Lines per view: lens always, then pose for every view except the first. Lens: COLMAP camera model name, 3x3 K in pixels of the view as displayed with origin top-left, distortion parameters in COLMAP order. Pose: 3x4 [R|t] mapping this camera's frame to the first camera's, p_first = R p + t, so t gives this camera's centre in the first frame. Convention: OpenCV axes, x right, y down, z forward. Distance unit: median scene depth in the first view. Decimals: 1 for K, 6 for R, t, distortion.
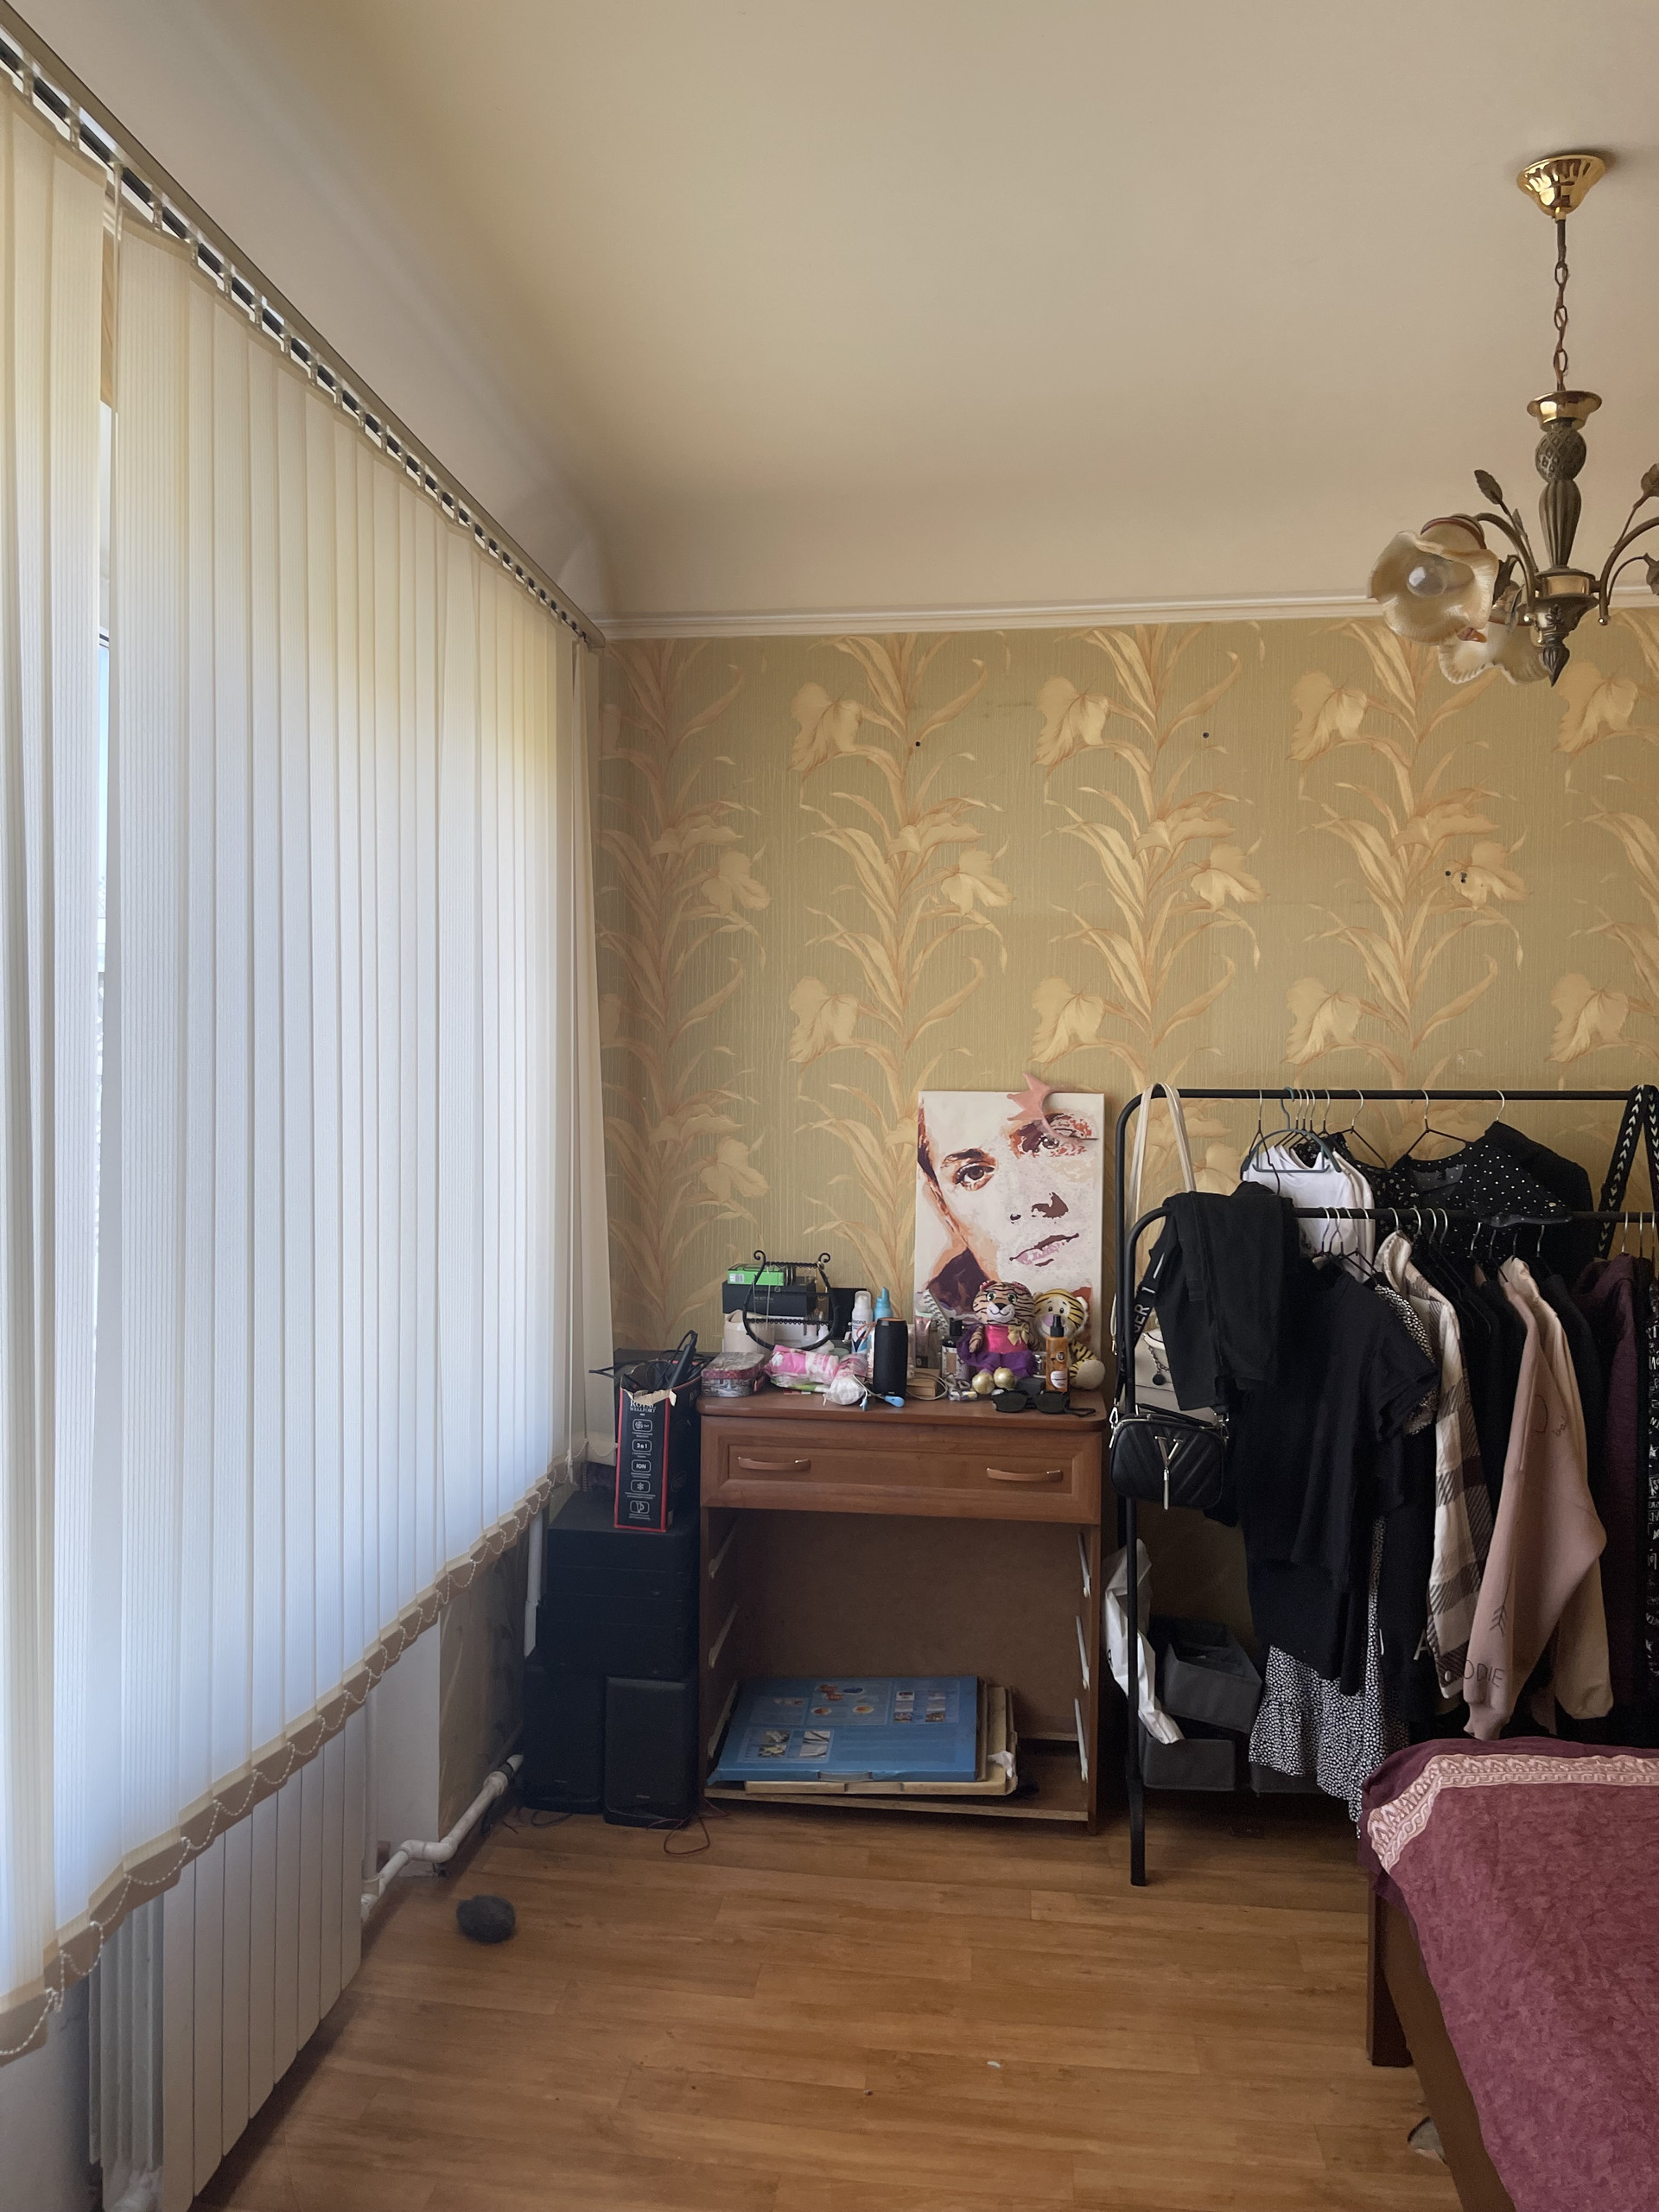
lens RADIAL K [[1650.7, 0, 813.0], [0, 1650.7, 1096.0], [0, 0, 1]] dist [0.064084, -0.097494]
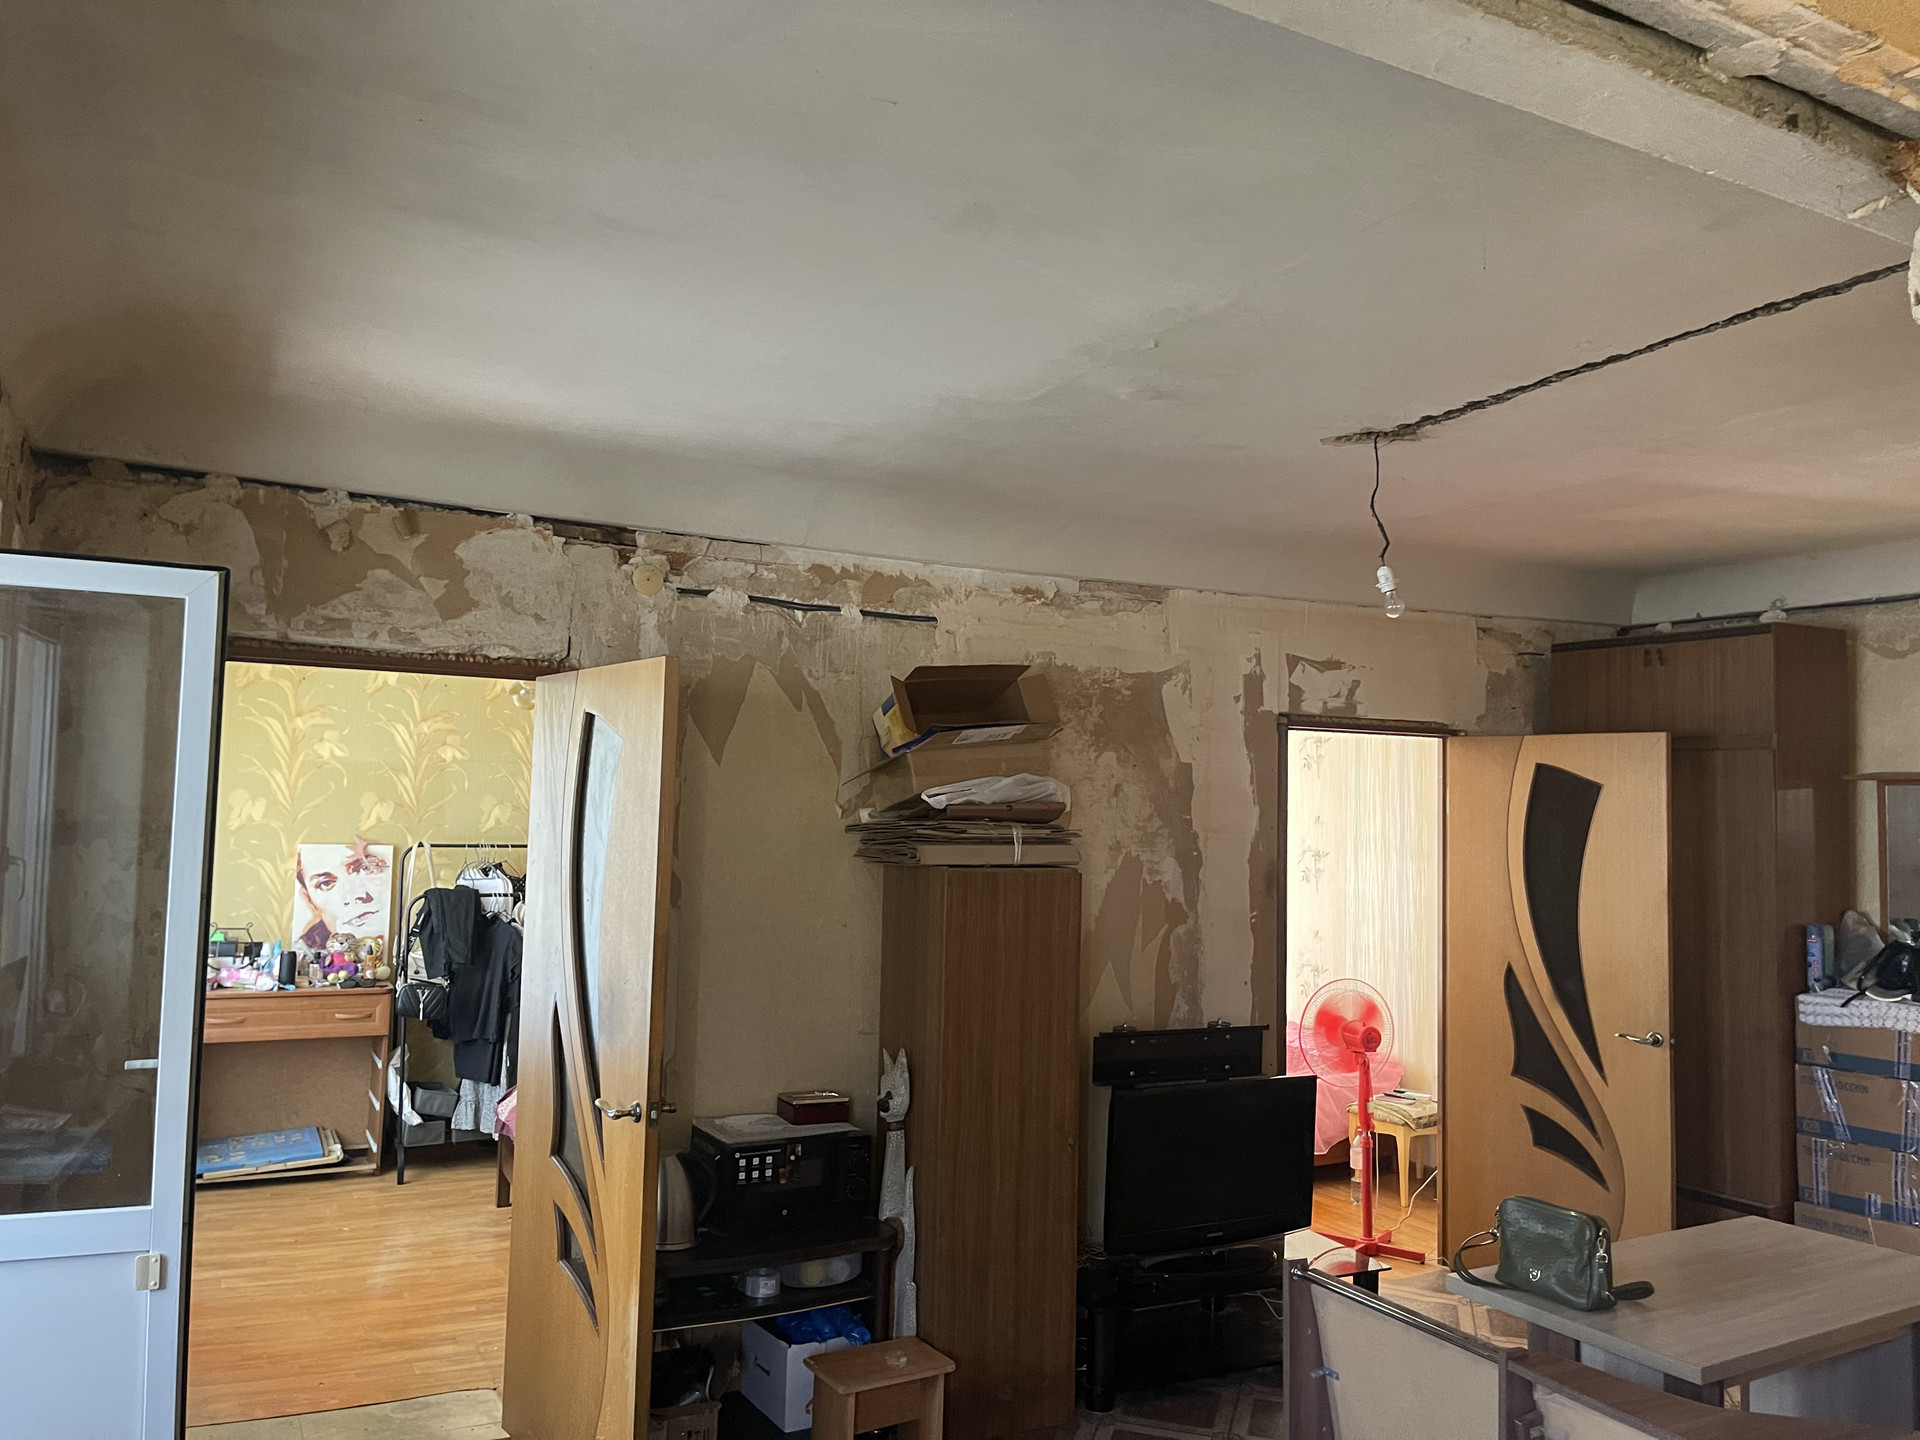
lens RADIAL K [[1432.8, 0, 973.4], [0, 1432.8, 731.5], [0, 0, 1]] dist [0.064084, -0.097494]
pose [[0.821121, 0.046881, 0.568826, -0.307488], [-0.004665, 0.997139, -0.075449, -0.012050], [-0.570735, 0.059299, 0.818990, -1.081050]]
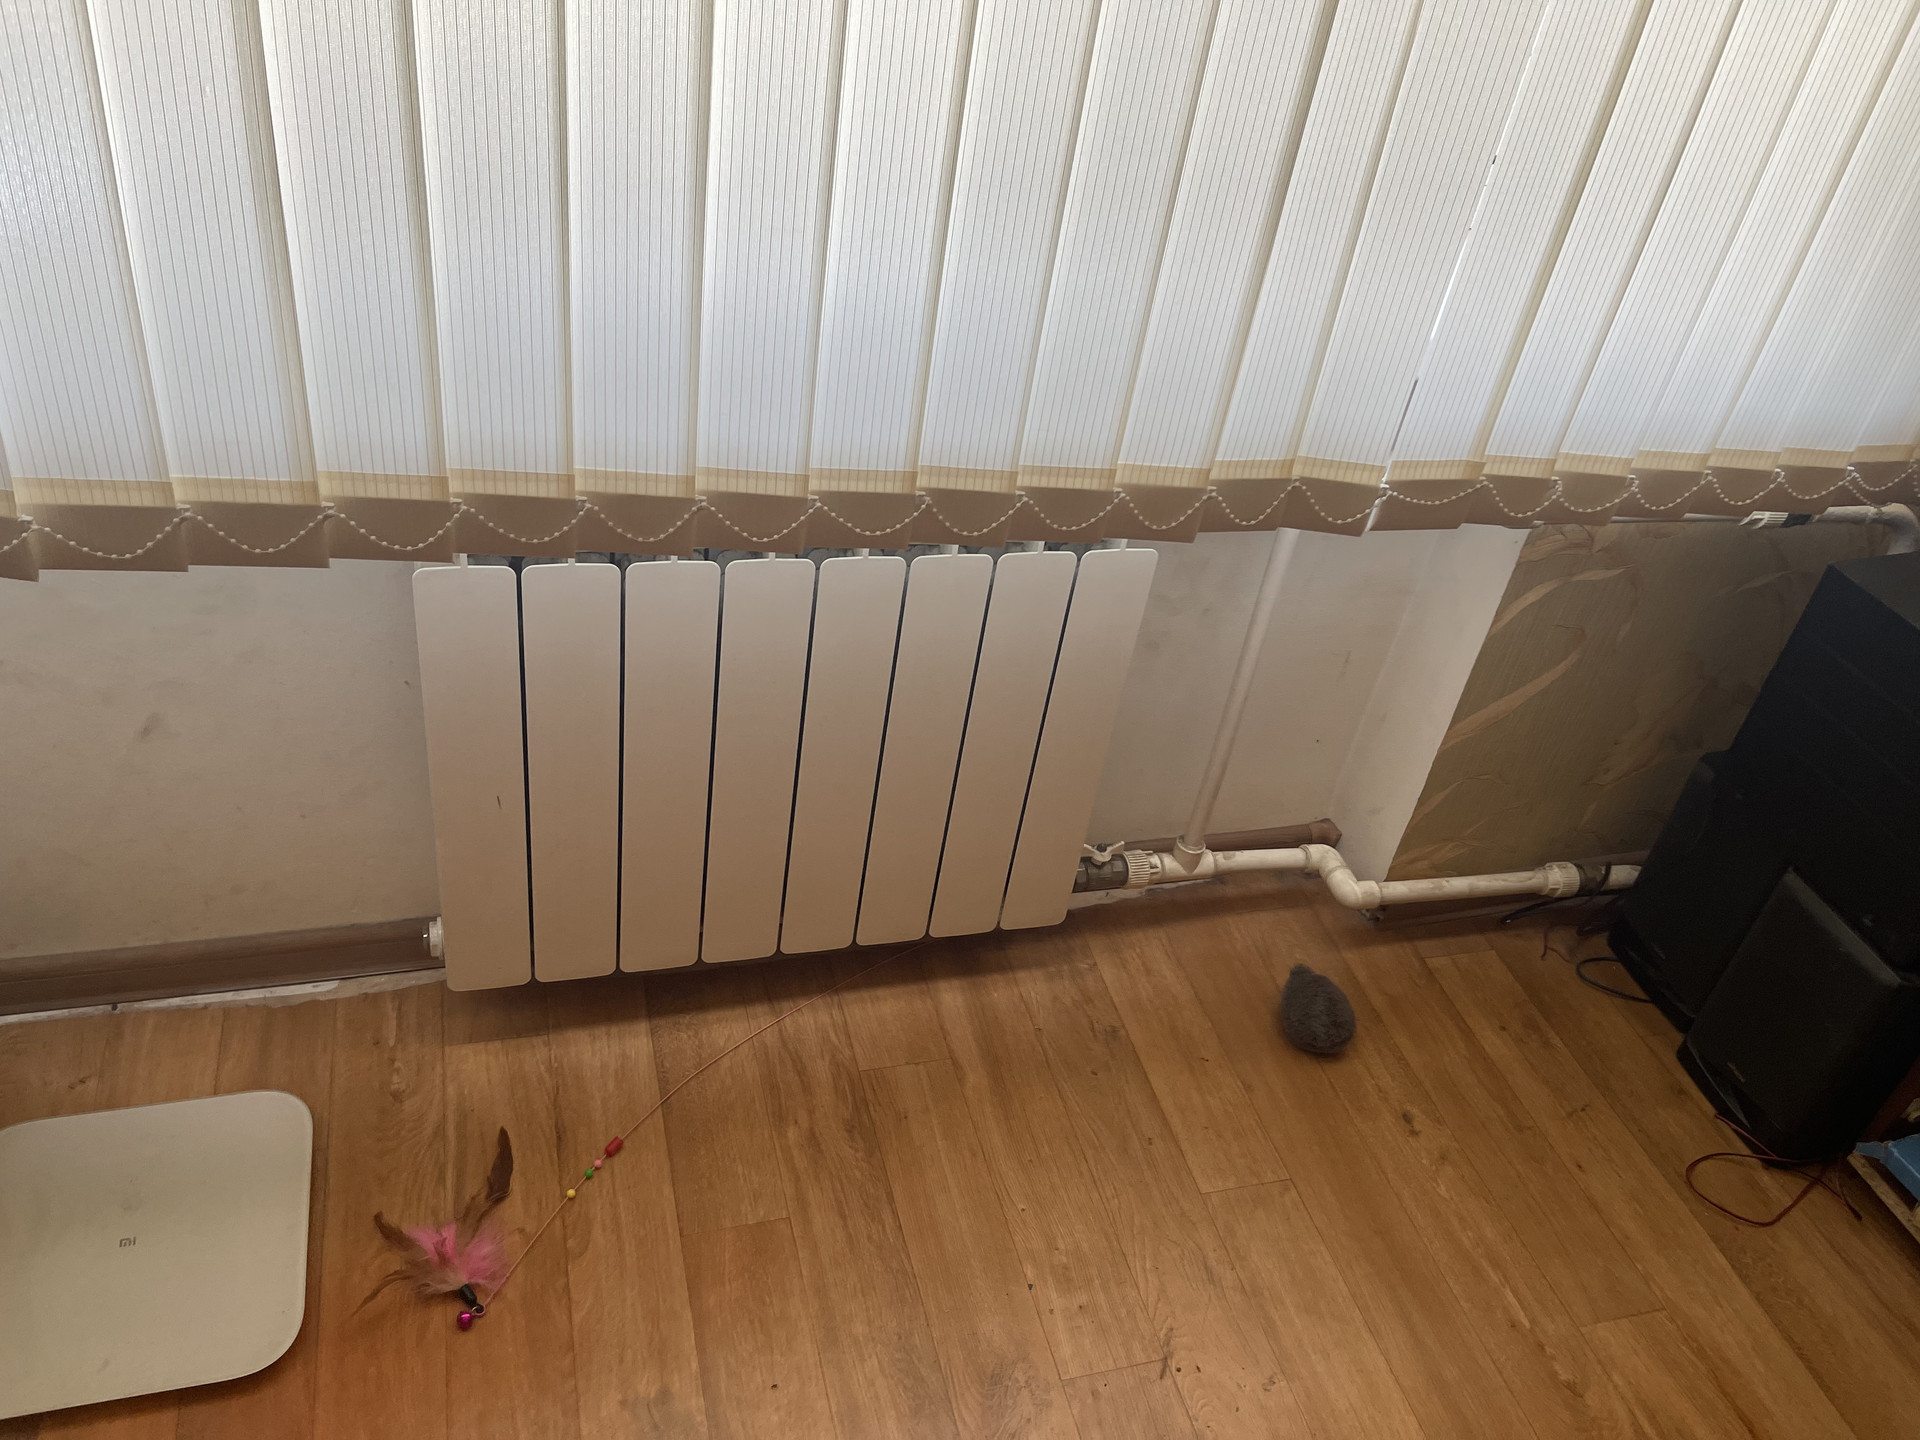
lens RADIAL K [[1432.8, 0, 951.3], [0, 1432.8, 718.1], [0, 0, 1]] dist [0.064084, -0.097494]
pose [[0.361518, 0.573792, -0.734893, 0.089203], [-0.127677, 0.811244, 0.570597, 0.083943], [0.923582, -0.112453, 0.366539, 0.592230]]
